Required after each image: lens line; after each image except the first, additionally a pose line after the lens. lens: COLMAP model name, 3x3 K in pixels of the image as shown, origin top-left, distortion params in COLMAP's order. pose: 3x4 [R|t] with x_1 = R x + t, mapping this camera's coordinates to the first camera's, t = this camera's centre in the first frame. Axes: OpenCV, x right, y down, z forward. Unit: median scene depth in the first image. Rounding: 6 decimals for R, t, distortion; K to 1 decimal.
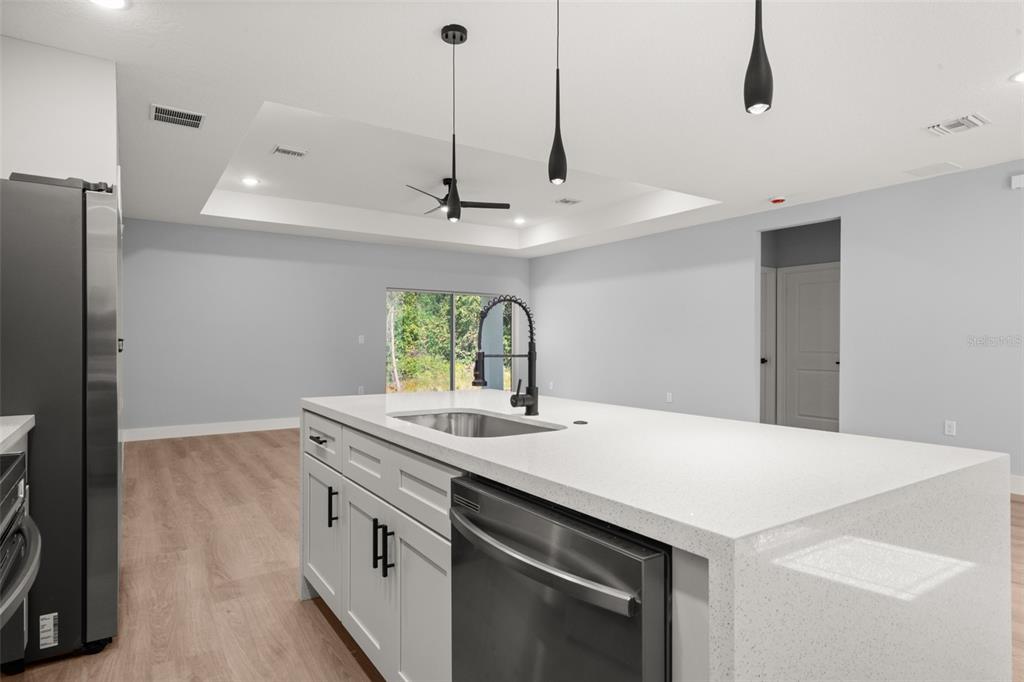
lens RADIAL K [[557.4, 0, 508.8], [0, 557.4, 343.8], [0, 0, 1]] dist [0.000938, 0.000781]
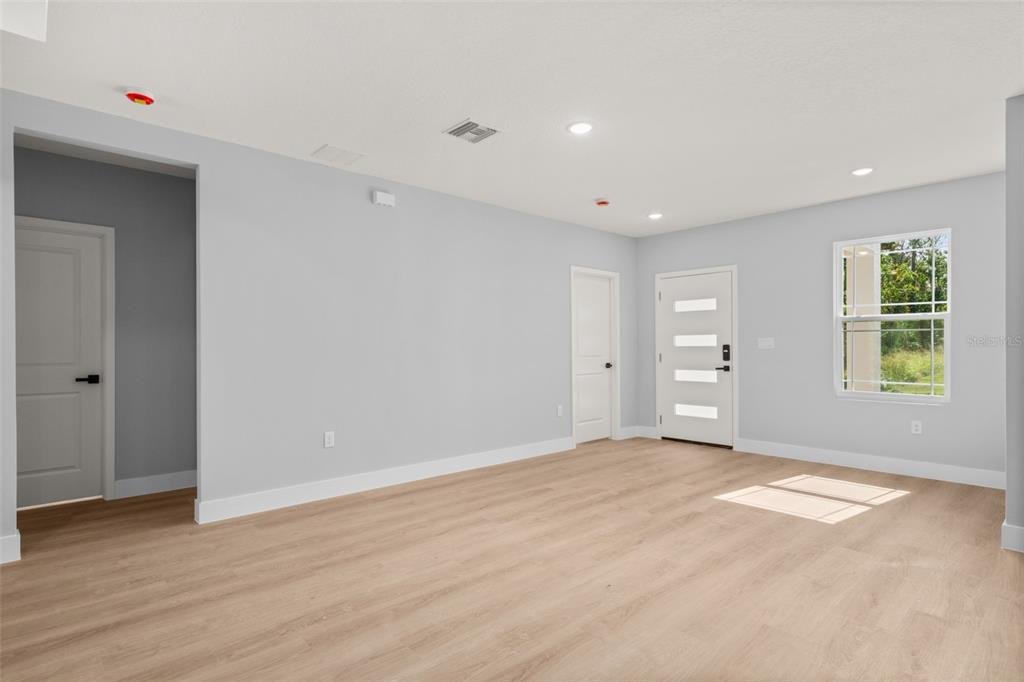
lens RADIAL K [[527.4, 0, 502.3], [0, 527.4, 345.4], [0, 0, 1]] dist [0.006345, 0.000414]
pose [[-0.132778, 0.000939, 0.991145, -0.256063], [0.007865, 0.999969, 0.000106, -0.011942], [-0.991115, 0.007810, -0.132781, 1.923520]]
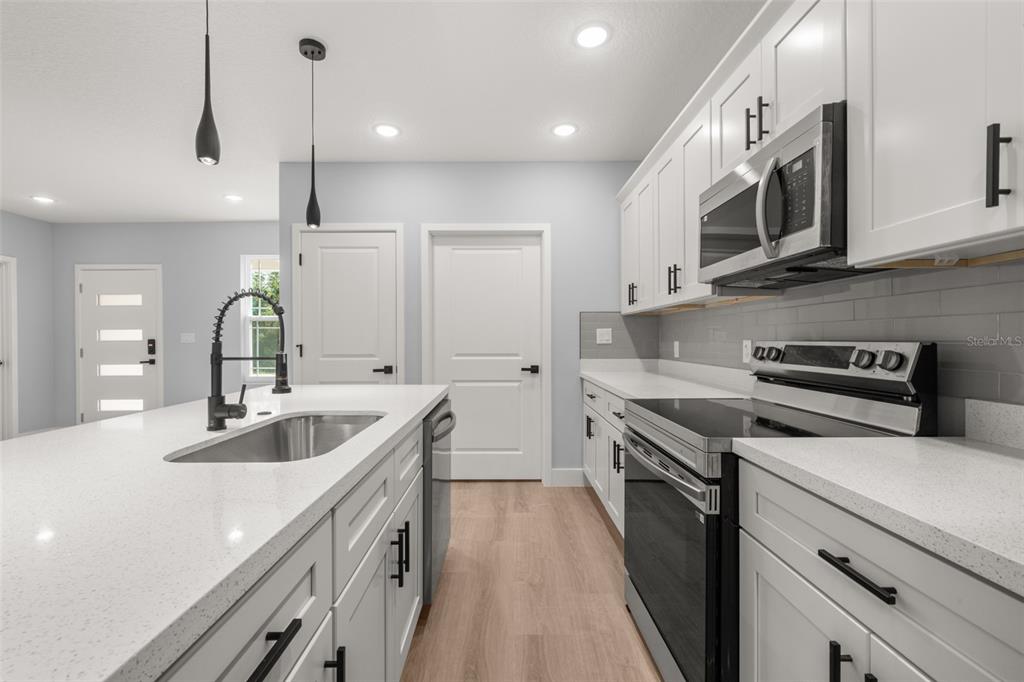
lens RADIAL K [[433.1, 0, 505.9], [0, 433.1, 337.4], [0, 0, 1]] dist [0.001012, -0.000151]
pose [[-0.824129, 0.003203, 0.566393, -0.651536], [0.003944, 0.999992, 0.000083, -0.008841], [-0.566389, 0.002302, -0.824135, 1.237592]]
